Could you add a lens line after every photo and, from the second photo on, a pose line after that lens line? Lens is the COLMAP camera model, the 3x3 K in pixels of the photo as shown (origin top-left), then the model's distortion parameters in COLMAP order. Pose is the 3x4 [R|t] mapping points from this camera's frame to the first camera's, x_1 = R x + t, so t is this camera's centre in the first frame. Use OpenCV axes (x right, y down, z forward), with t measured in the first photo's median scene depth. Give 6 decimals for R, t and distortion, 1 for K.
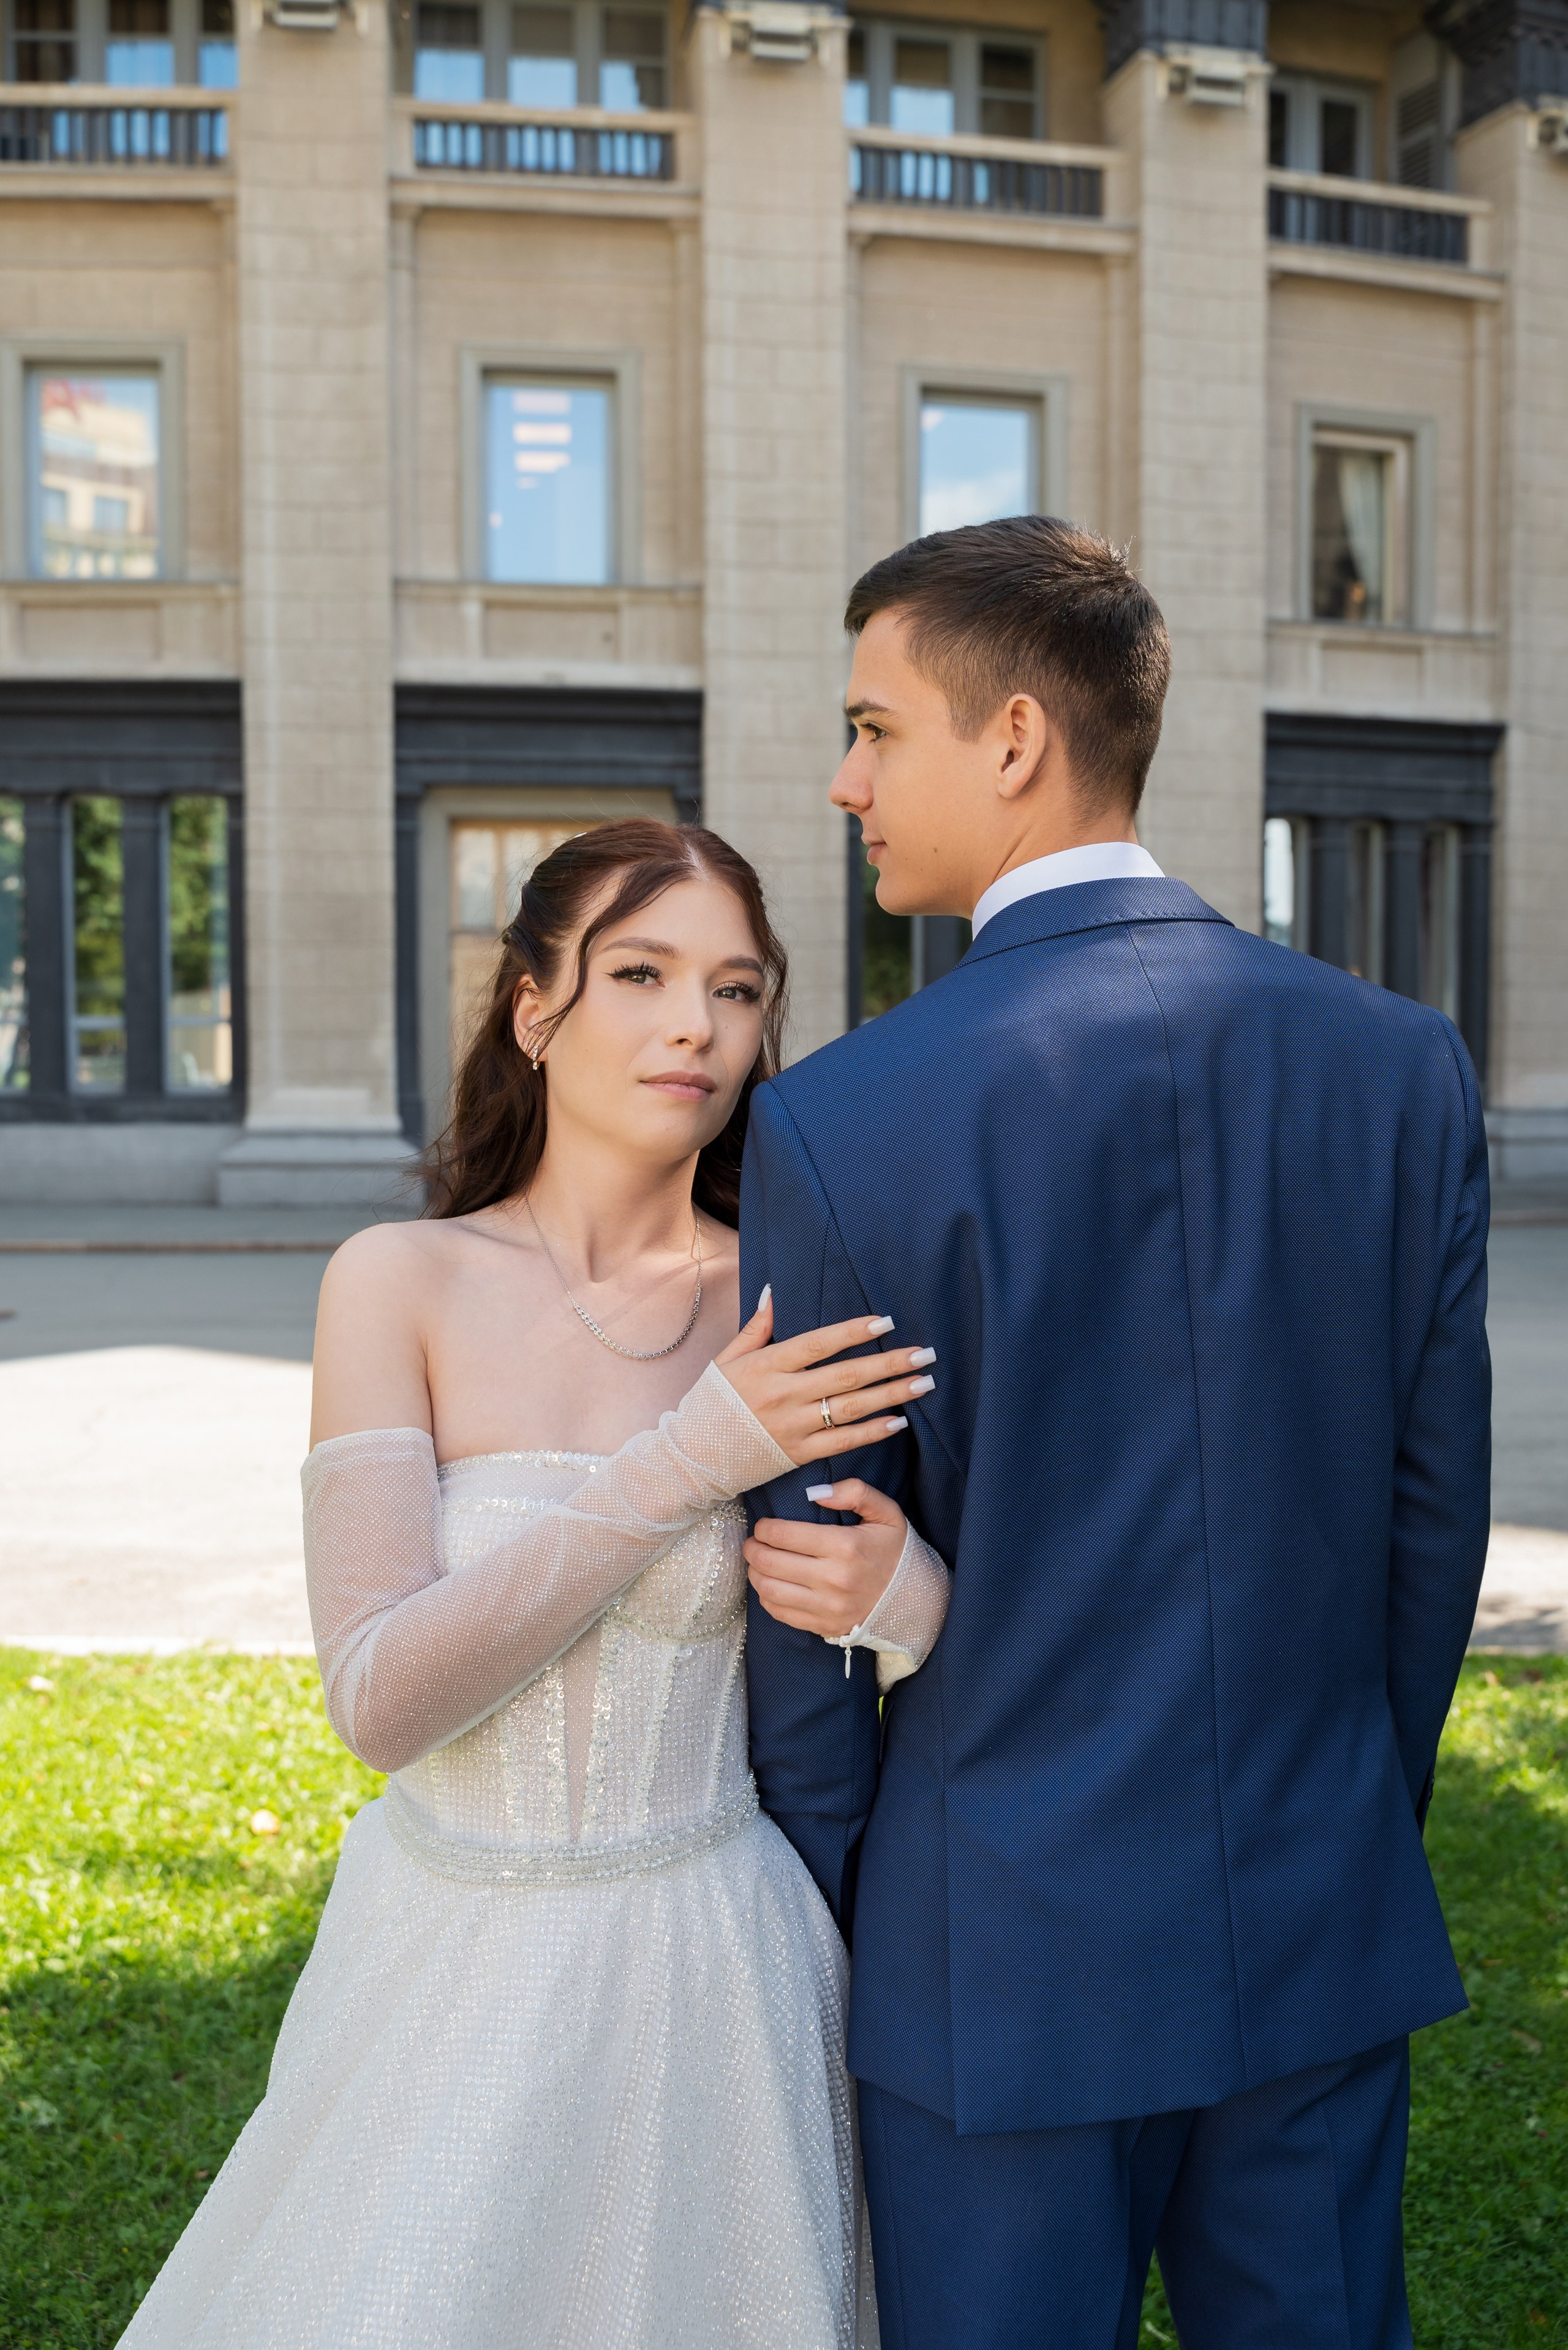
lens RADIAL K [[3301.4, 0, 784.3], [0, 3301.4, 1180.0], [0, 0, 1]] dist [-0.052626, 0.000000]
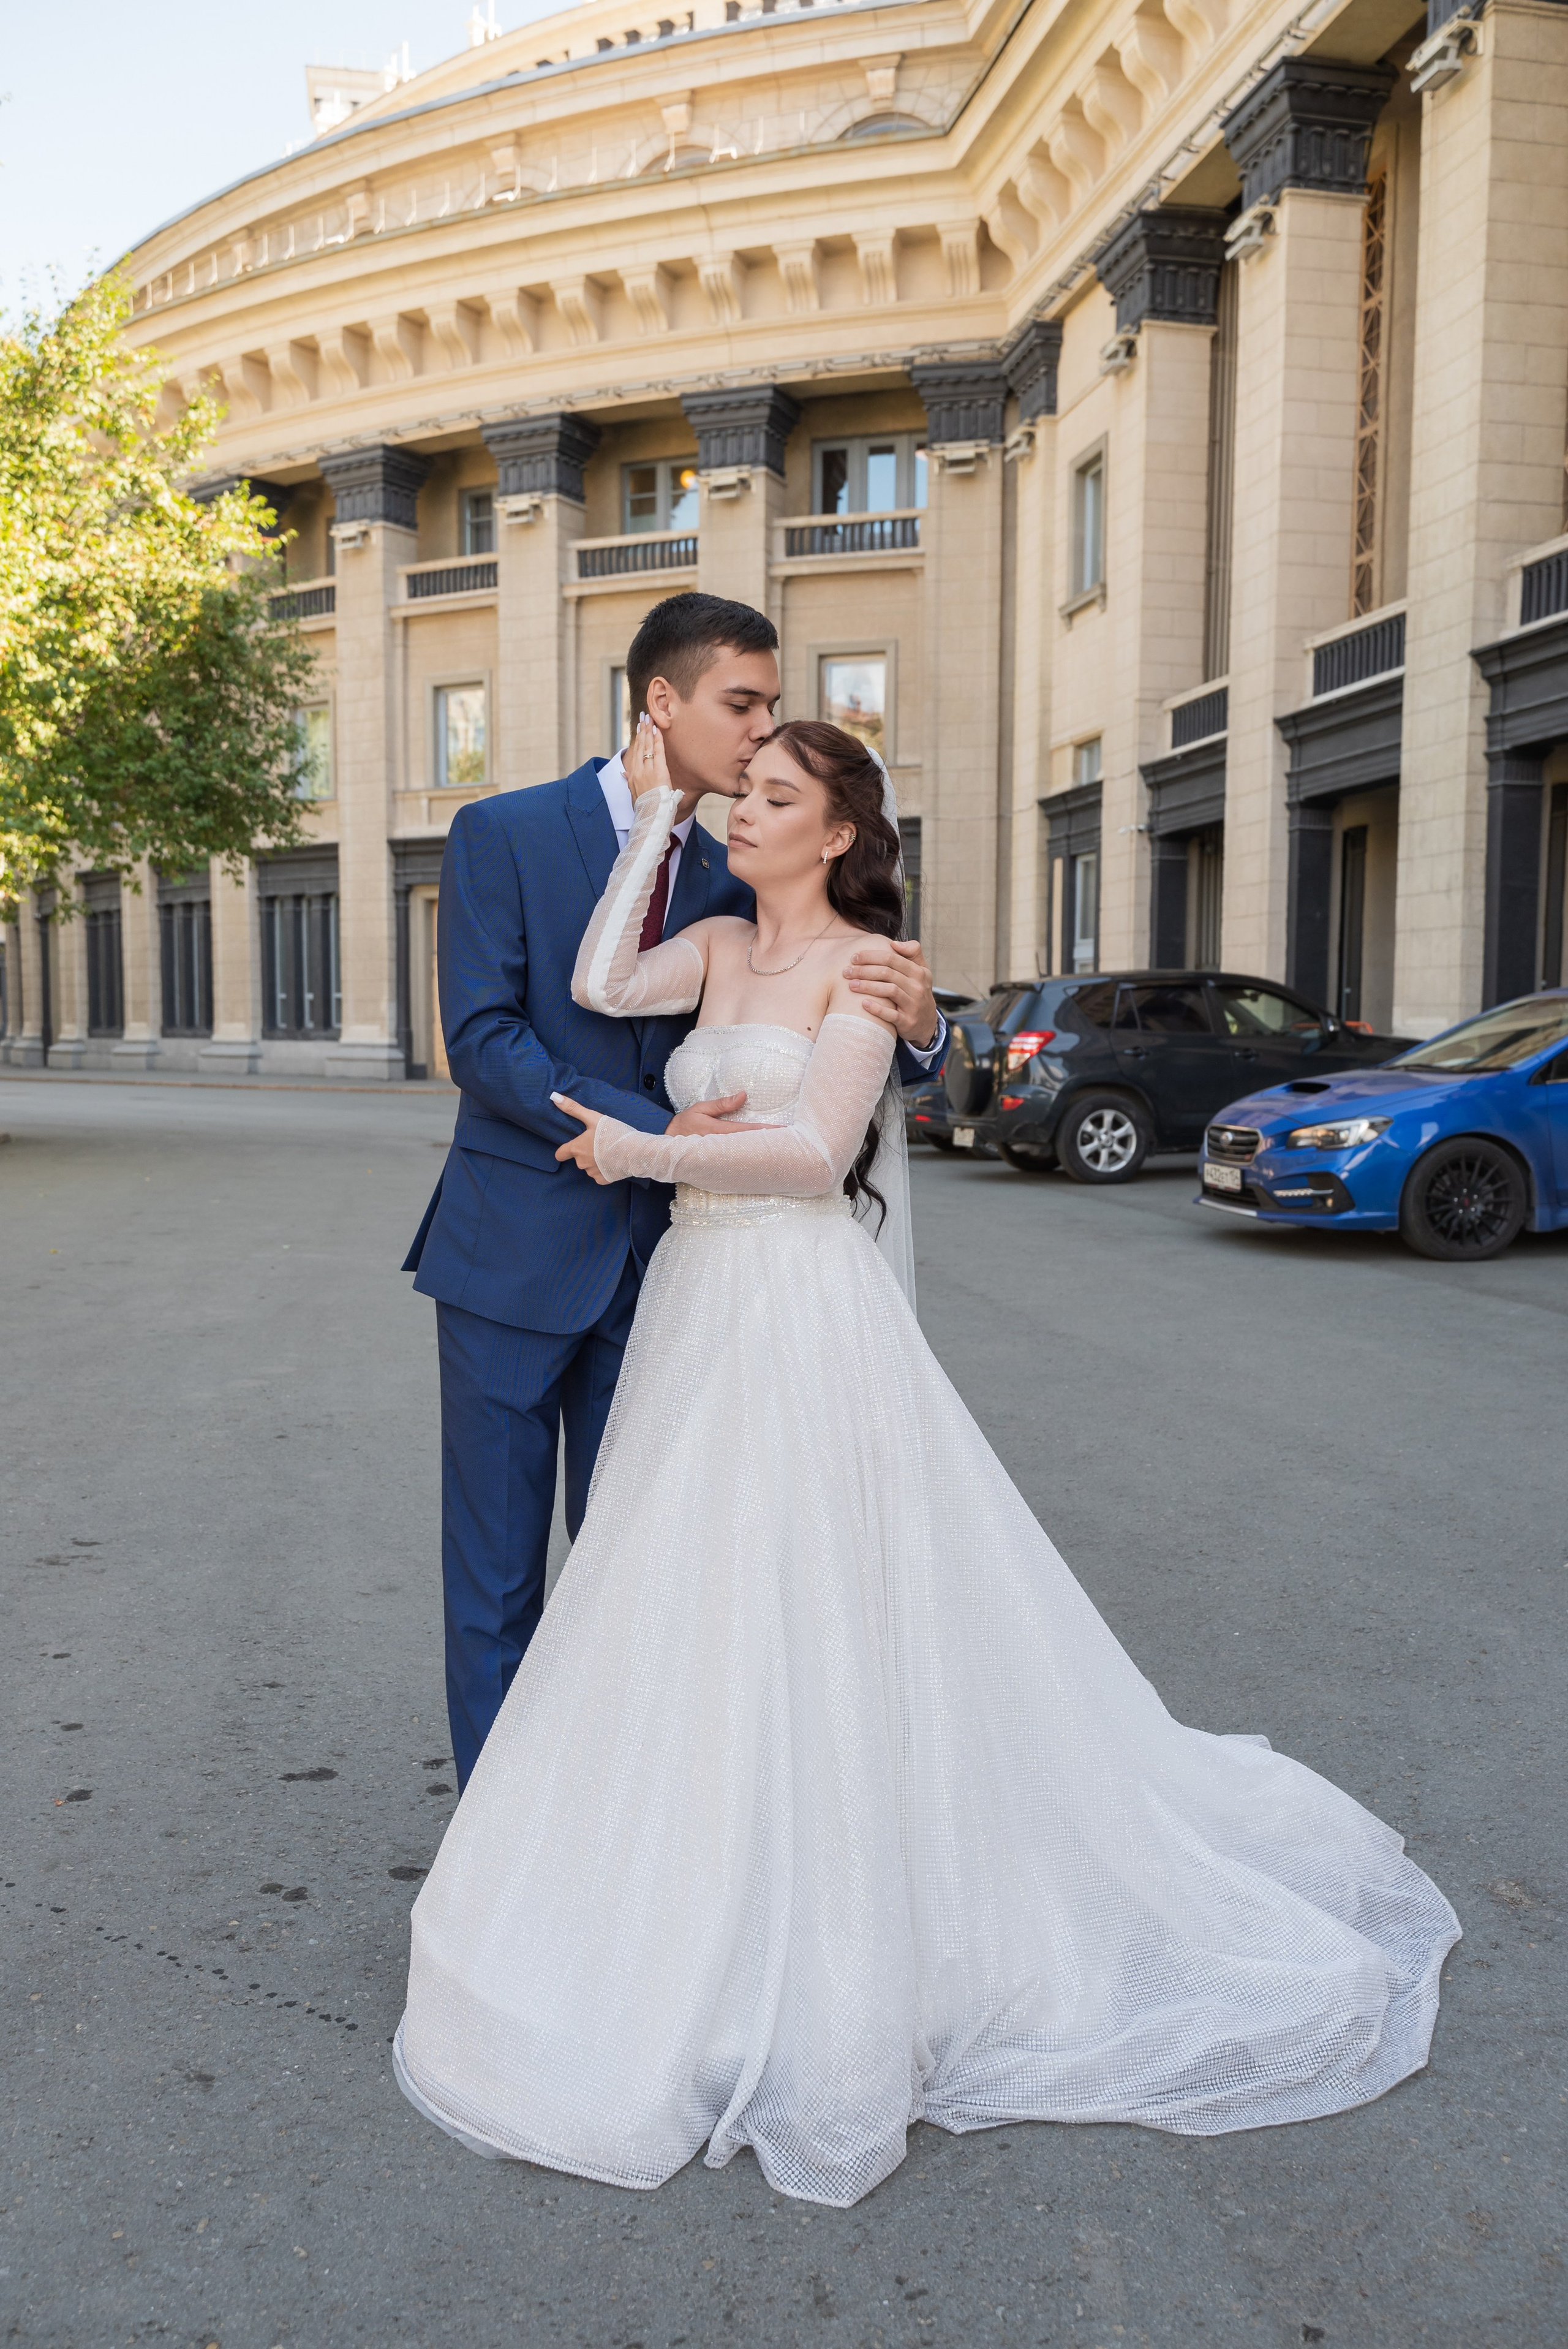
lens RADIAL K [[1907.6, 0, 783.6], [0, 1907.6, 1182.5], [0, 0, 1]] dist [-0.042288, 0.009526]
pose [[0.738741, 0.060668, -0.671253, 0.934268], [-0.029591, 0.997900, 0.057624, -0.004068], [0.673340, -0.022706, 0.738985, 0.235743]]
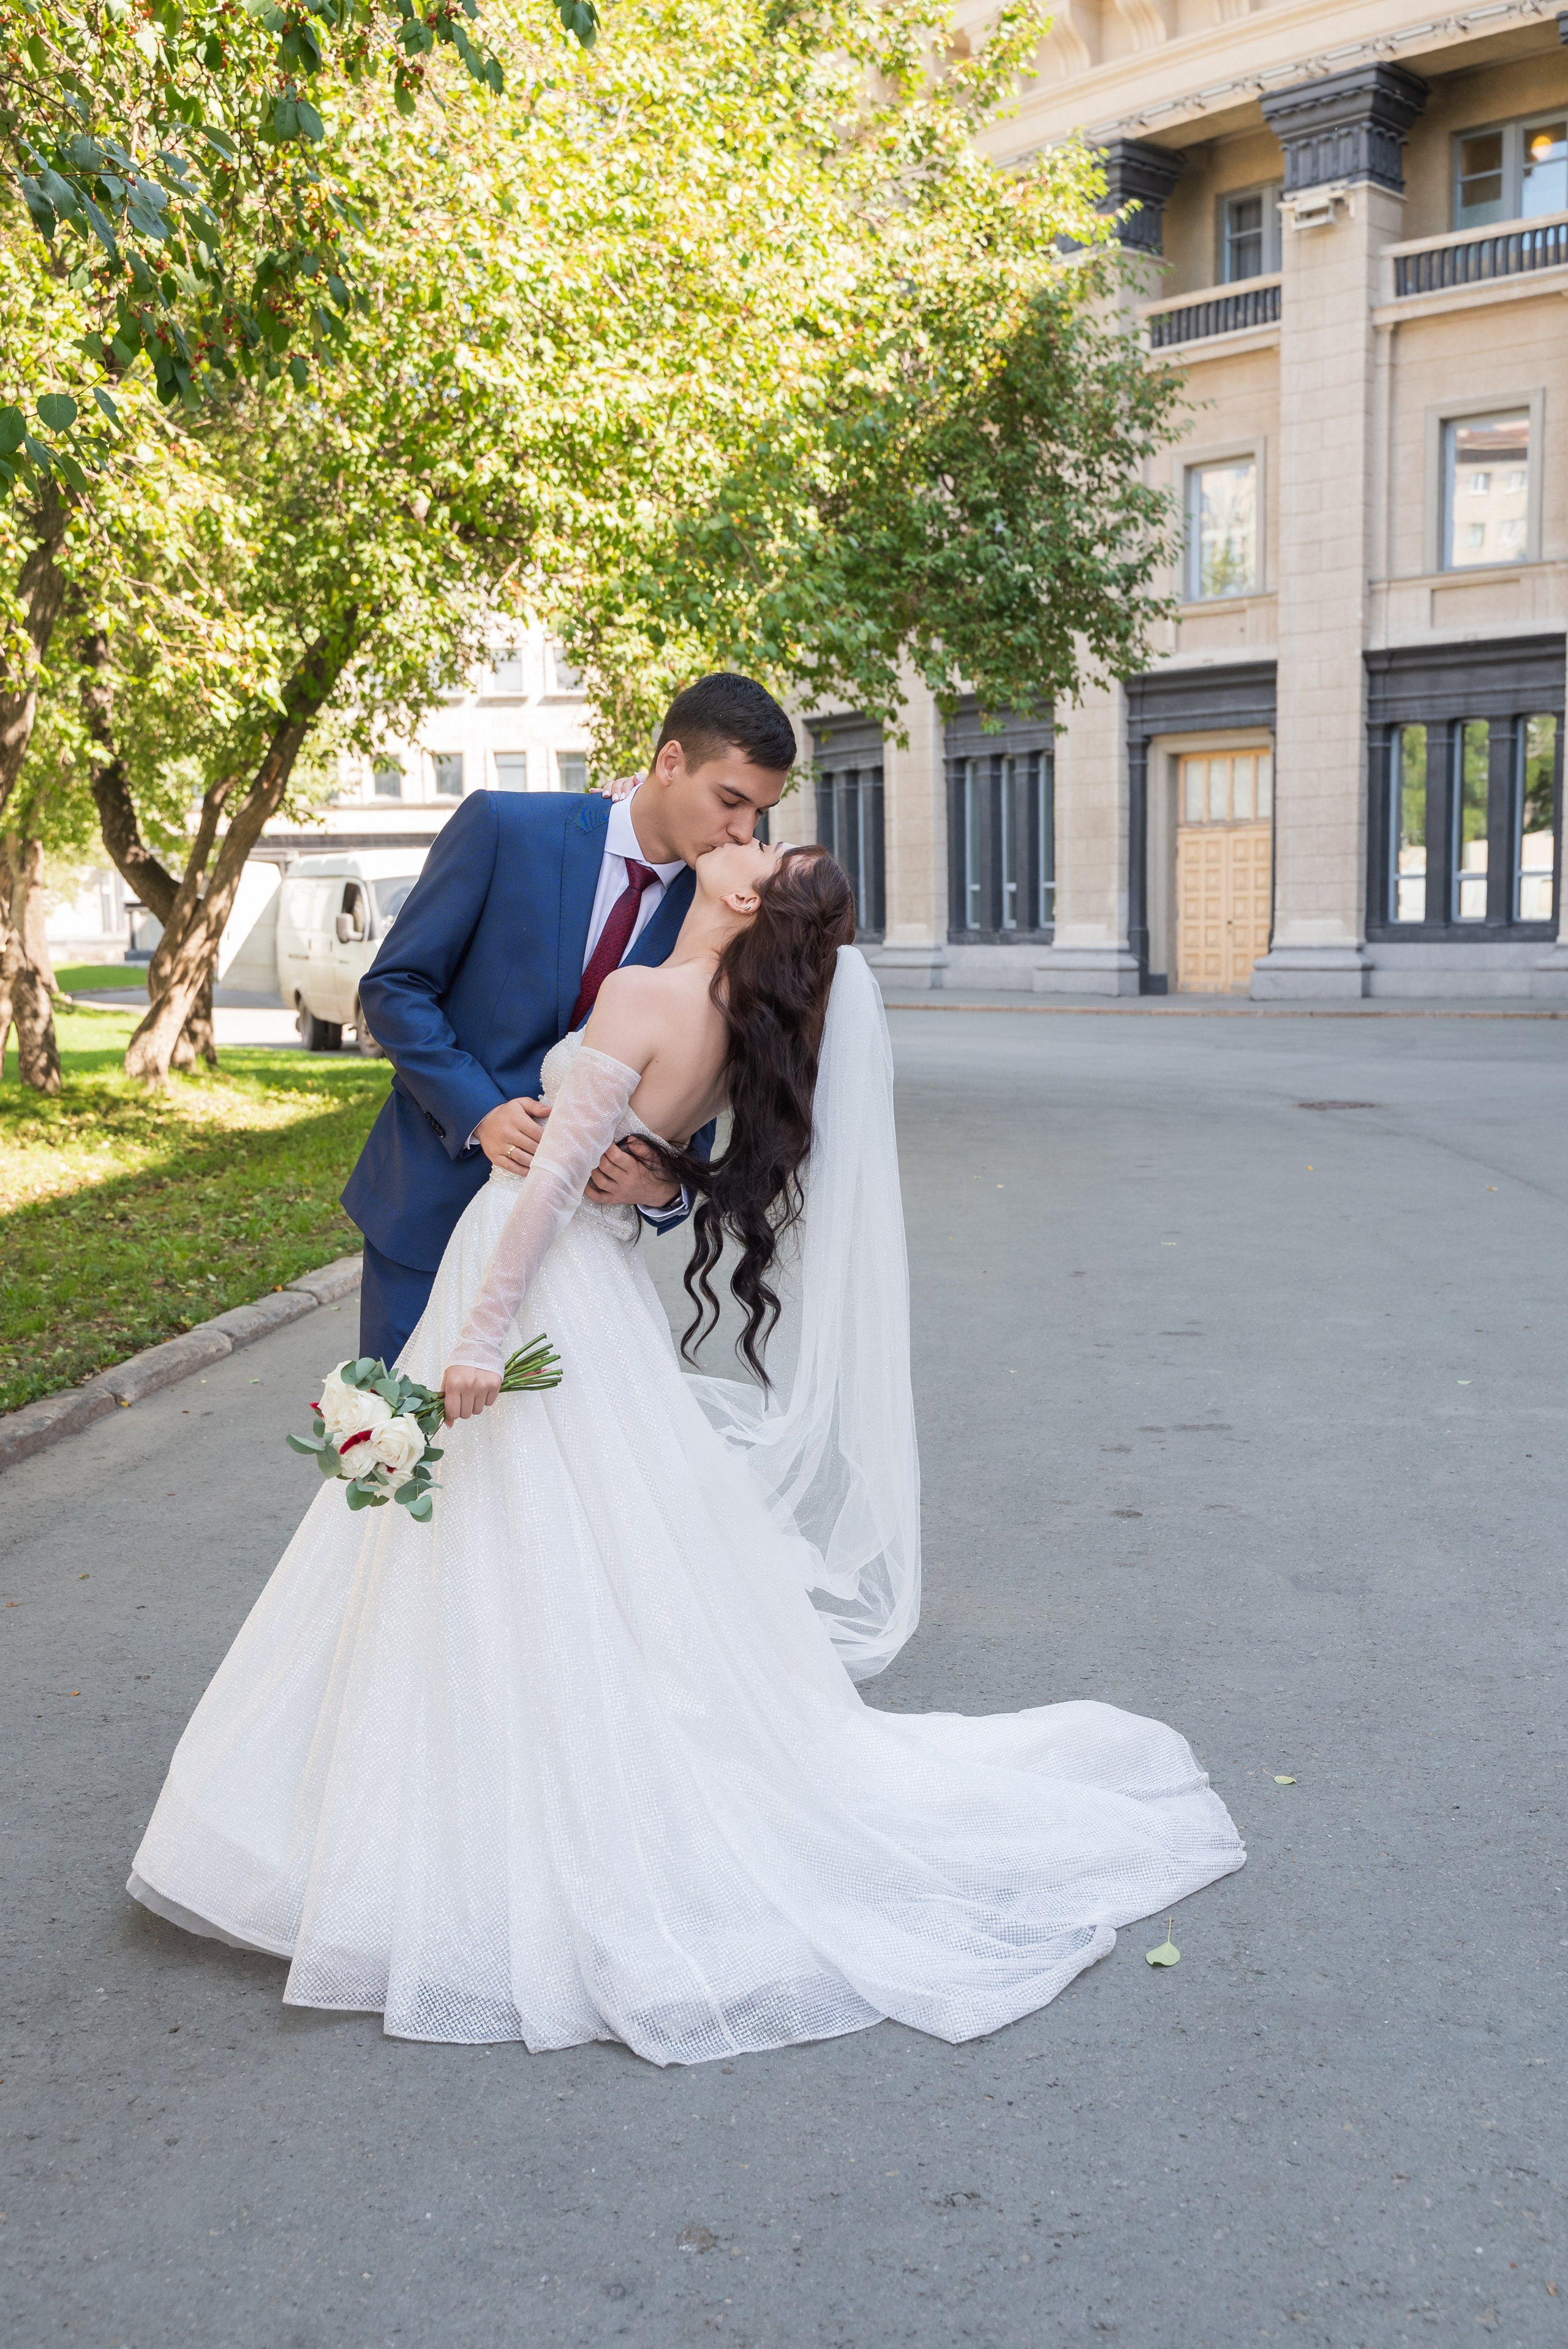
lens RADIAL K [[2275.8, 0, 783.3], [0, 2275.8, 1169.2], [0, 0, 1]] dist [-0.026214, 0.000000]
pose [[0.514399, 0.087905, -0.853033, 0.768447], [-0.014076, 0.995464, 0.094094, -0.010375], [0.857435, -0.036395, 0.513303, 0.263412]]
